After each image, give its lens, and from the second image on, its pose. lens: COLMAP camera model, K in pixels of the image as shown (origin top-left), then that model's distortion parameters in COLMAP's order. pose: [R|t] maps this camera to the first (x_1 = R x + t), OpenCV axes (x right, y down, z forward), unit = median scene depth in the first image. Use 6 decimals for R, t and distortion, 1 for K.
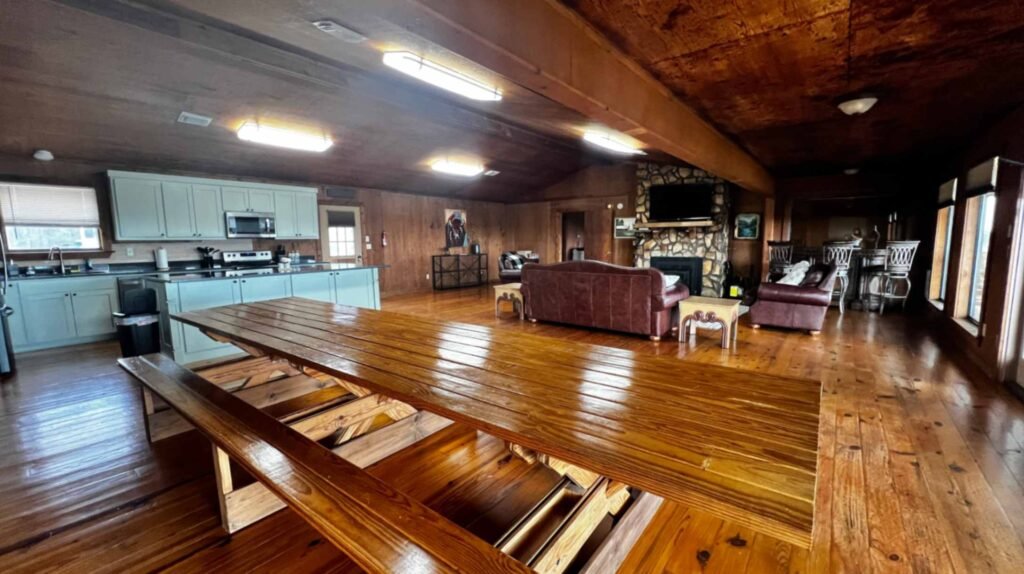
lens RADIAL K [[413.1, 0, 513.3], [0, 413.1, 290.2], [0, 0, 1]] dist [-0.002500, -0.000777]
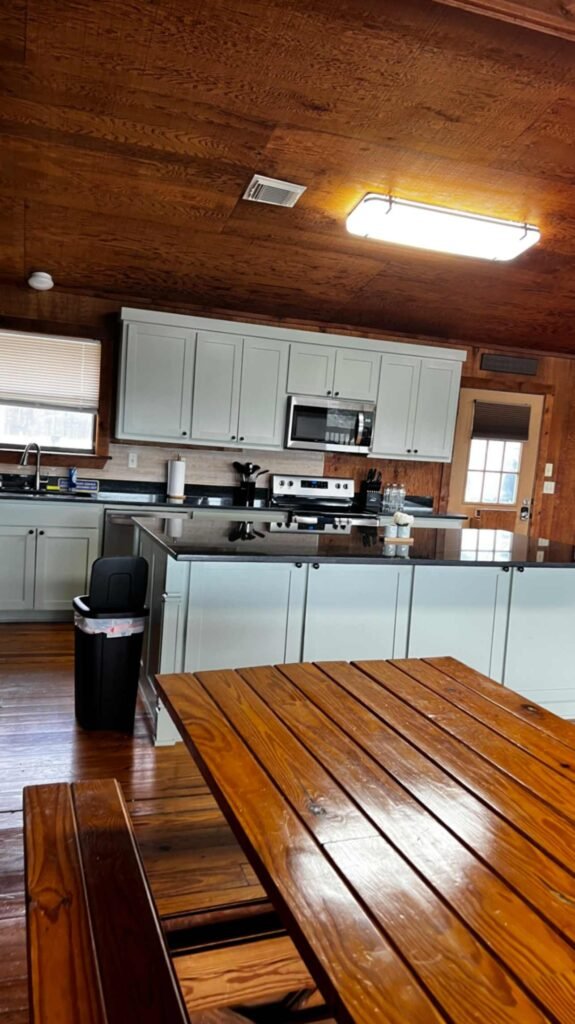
lens RADIAL K [[758.5, 0, 286.4], [0, 758.5, 514.2], [0, 0, 1]] dist [0.096835, -0.002614]
pose [[0.837552, 0.126154, -0.531593, -0.203850], [-0.151213, 0.988494, -0.003662, -0.046358], [0.525015, 0.083451, 0.846992, 0.243923]]
